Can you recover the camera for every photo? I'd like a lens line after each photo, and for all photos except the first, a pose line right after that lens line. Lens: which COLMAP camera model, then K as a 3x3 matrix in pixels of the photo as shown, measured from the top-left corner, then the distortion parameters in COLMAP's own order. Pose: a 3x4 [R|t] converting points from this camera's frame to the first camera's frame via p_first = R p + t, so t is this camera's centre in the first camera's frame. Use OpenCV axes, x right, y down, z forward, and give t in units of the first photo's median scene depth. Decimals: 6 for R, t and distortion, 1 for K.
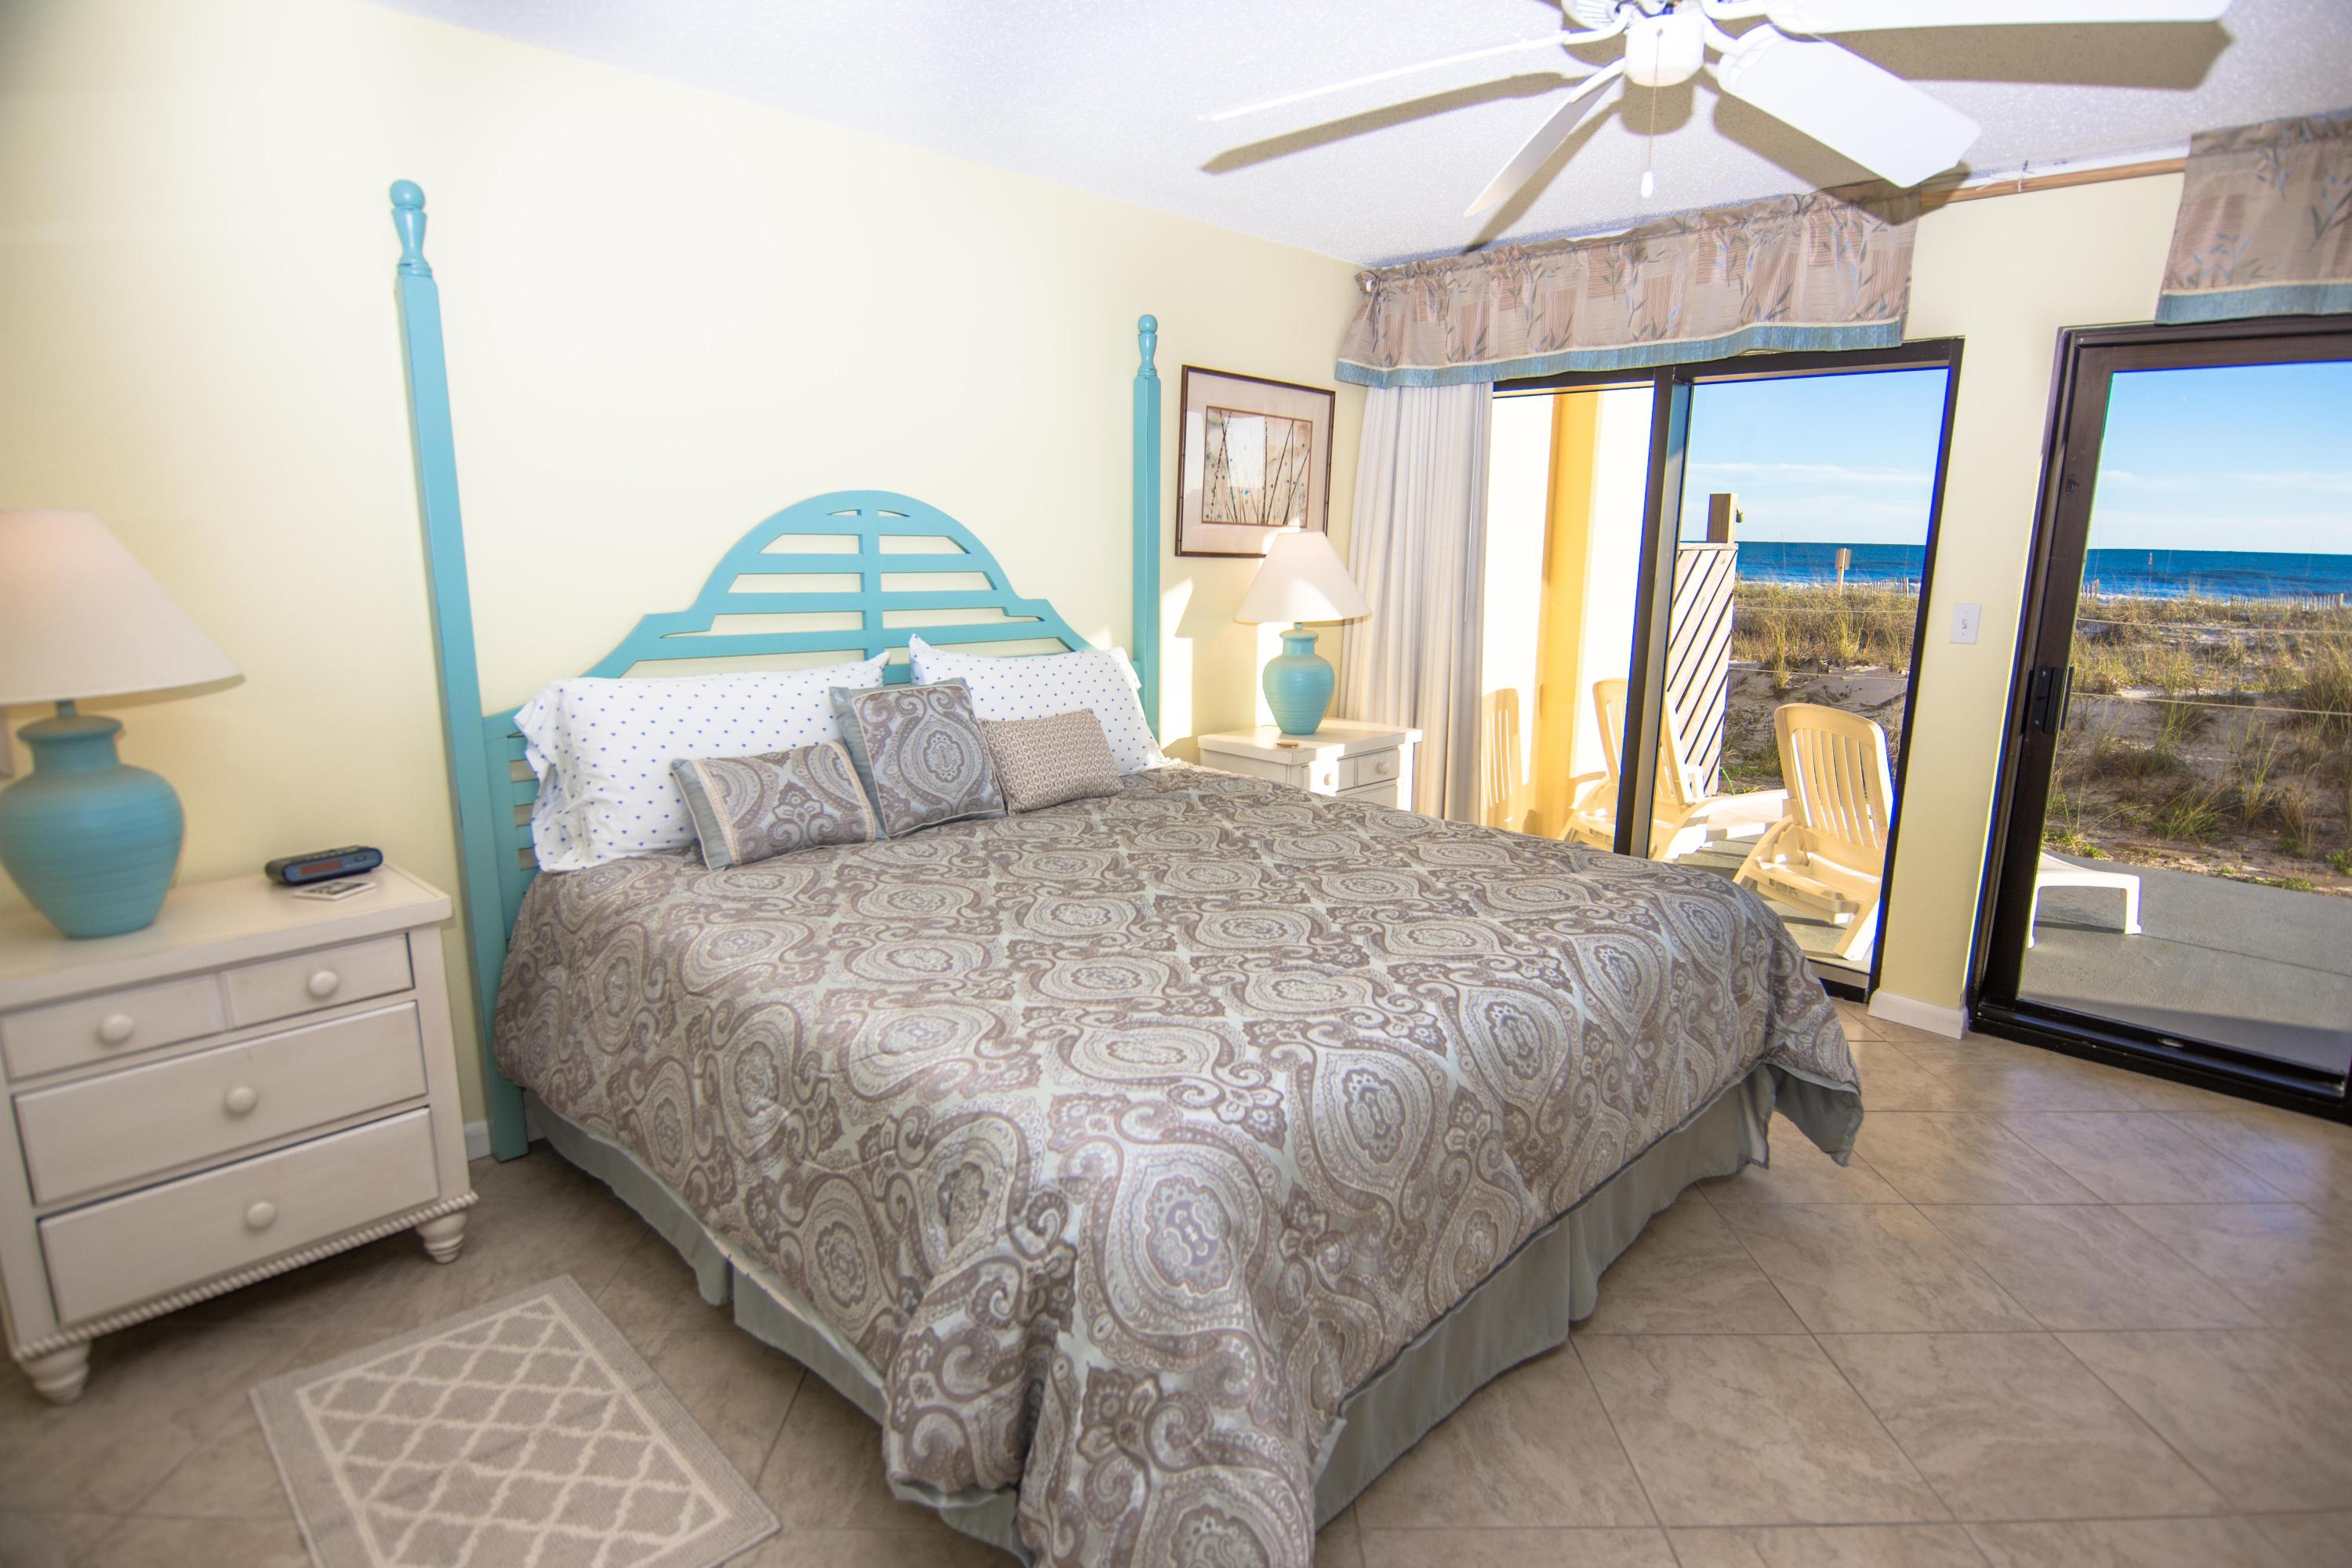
lens RADIAL K [[1260.8, 0, 1203.2], [0, 1260.8, 781.6], [0, 0, 1]] dist [0.019896, -0.028218]
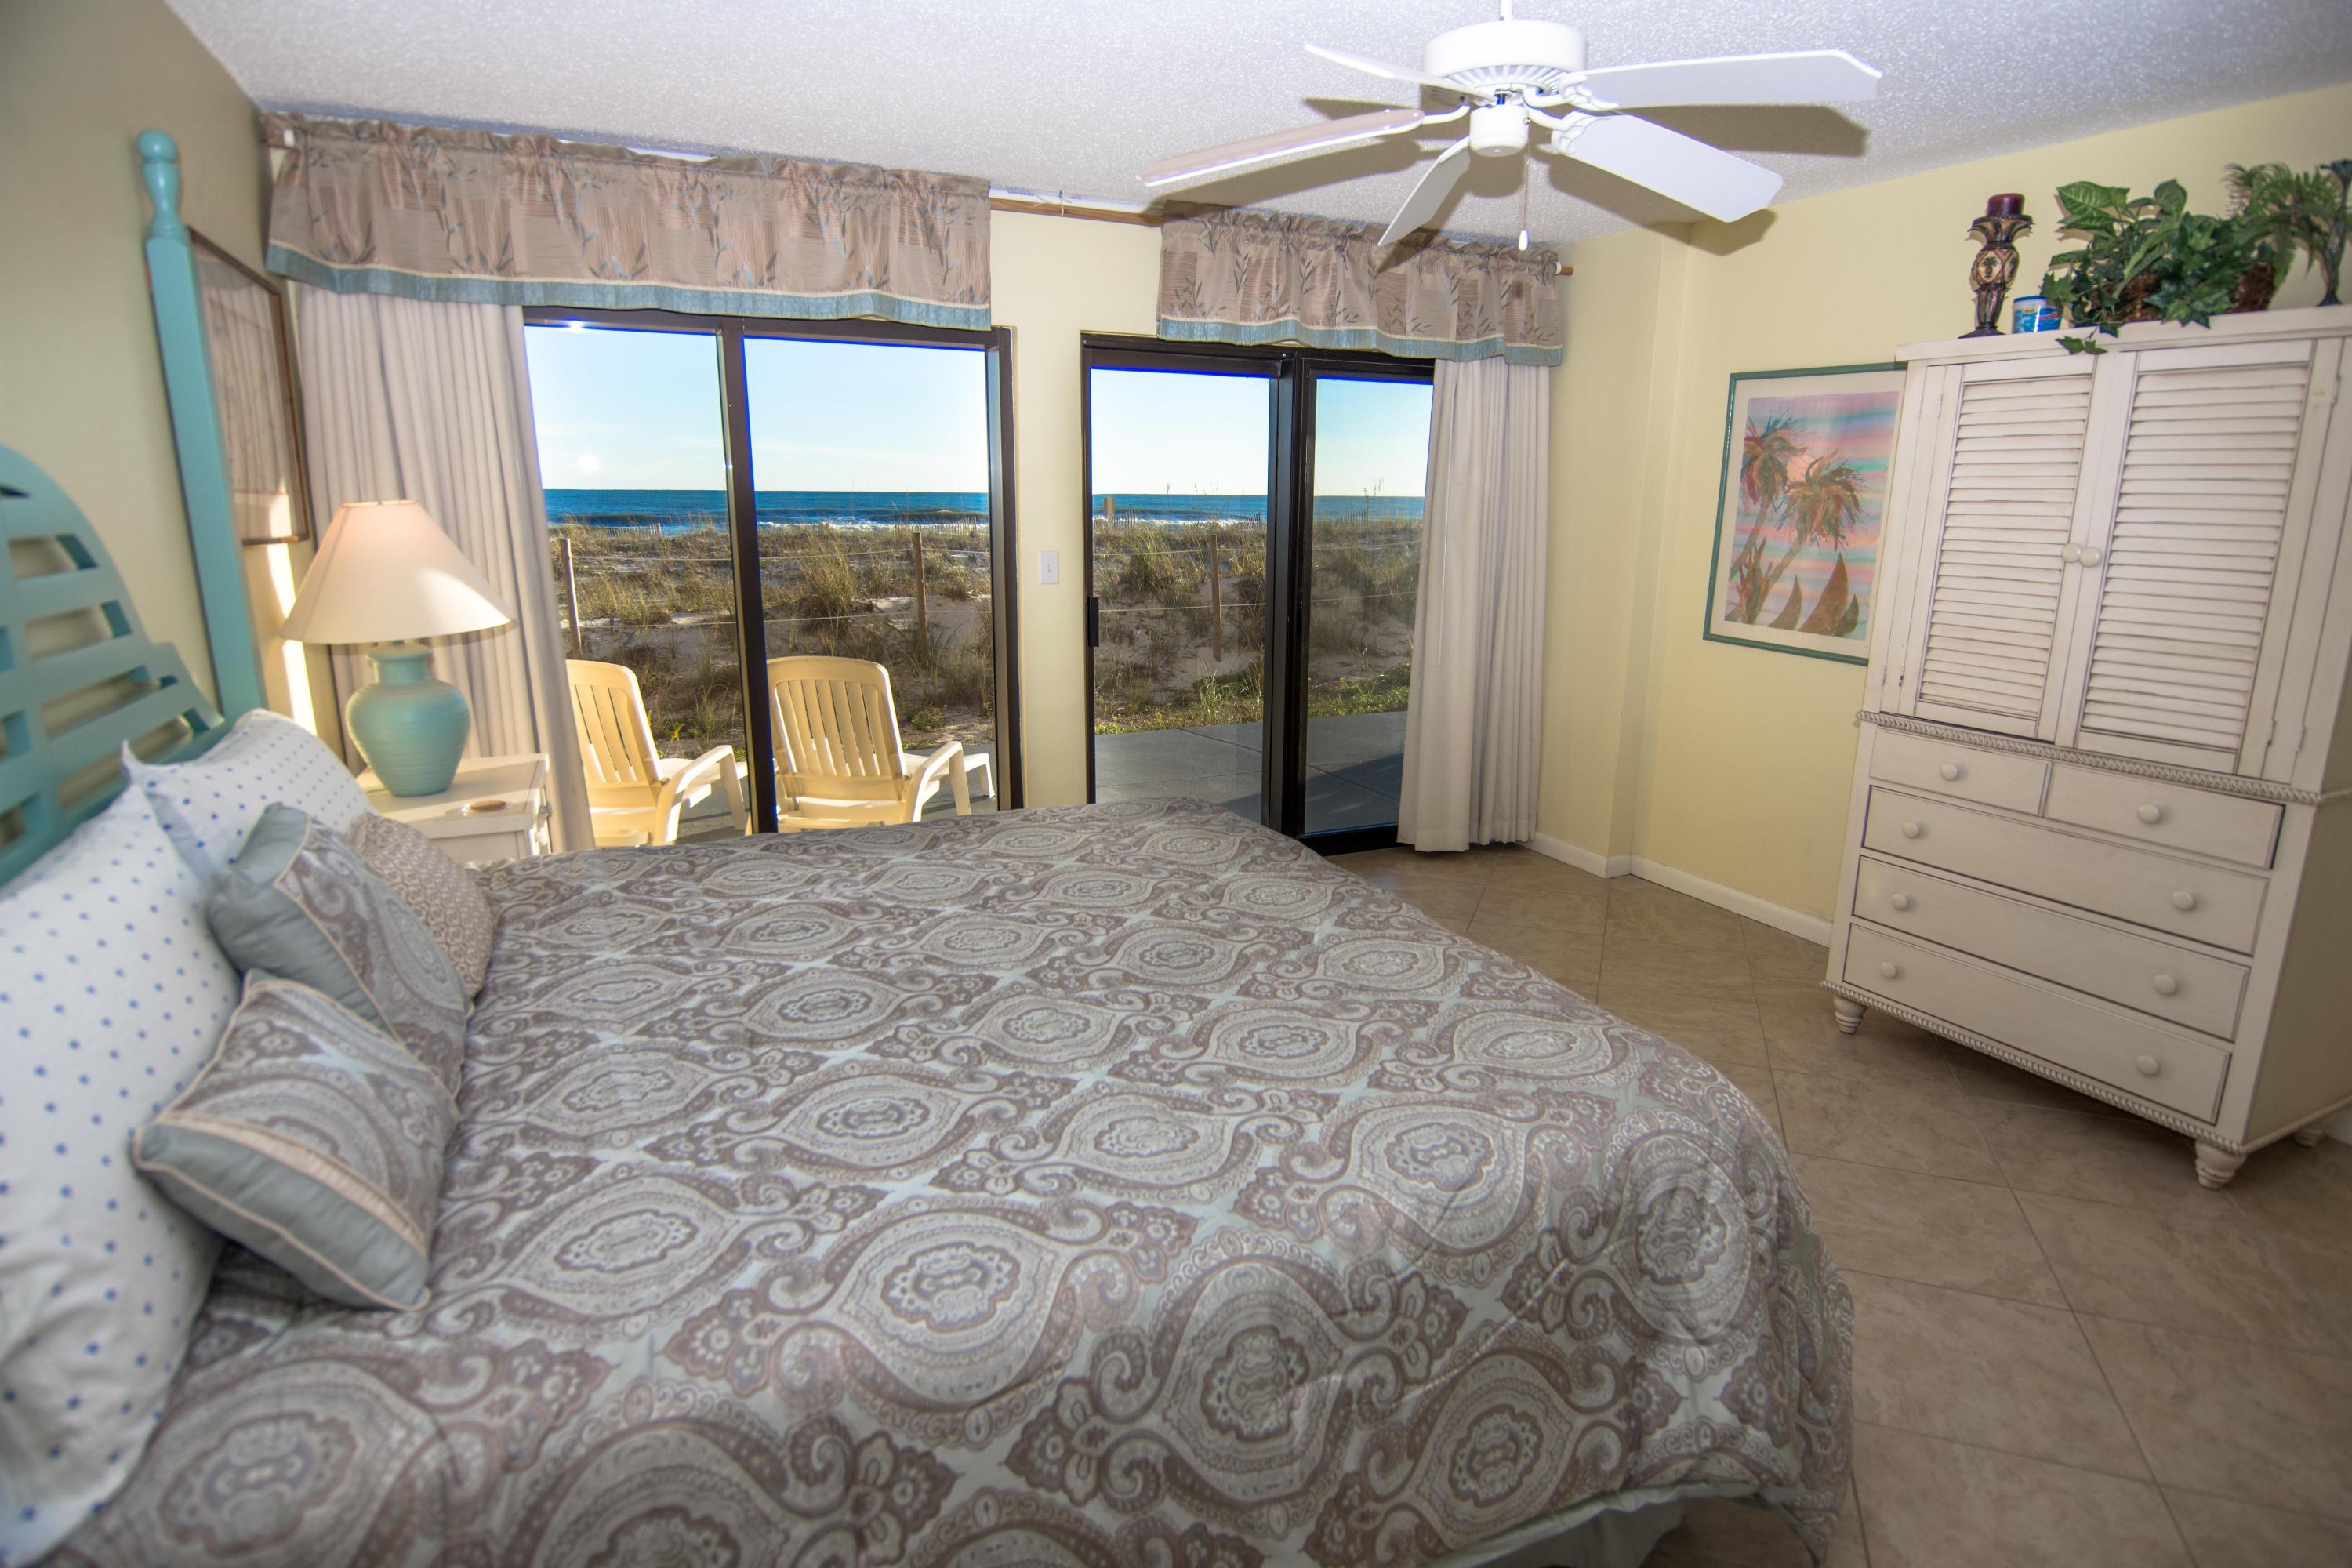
lens RADIAL K [[1260.8, 0, 1203.2], [0, 1260.8, 781.6], [0, 0, 1]] dist [0.019896, -0.028218]
pose [[0.345601, -0.225043, 0.910997, -0.615232], [0.183012, 0.968340, 0.169779, -0.126550], [-0.920362, 0.108048, 0.375845, 0.514570]]
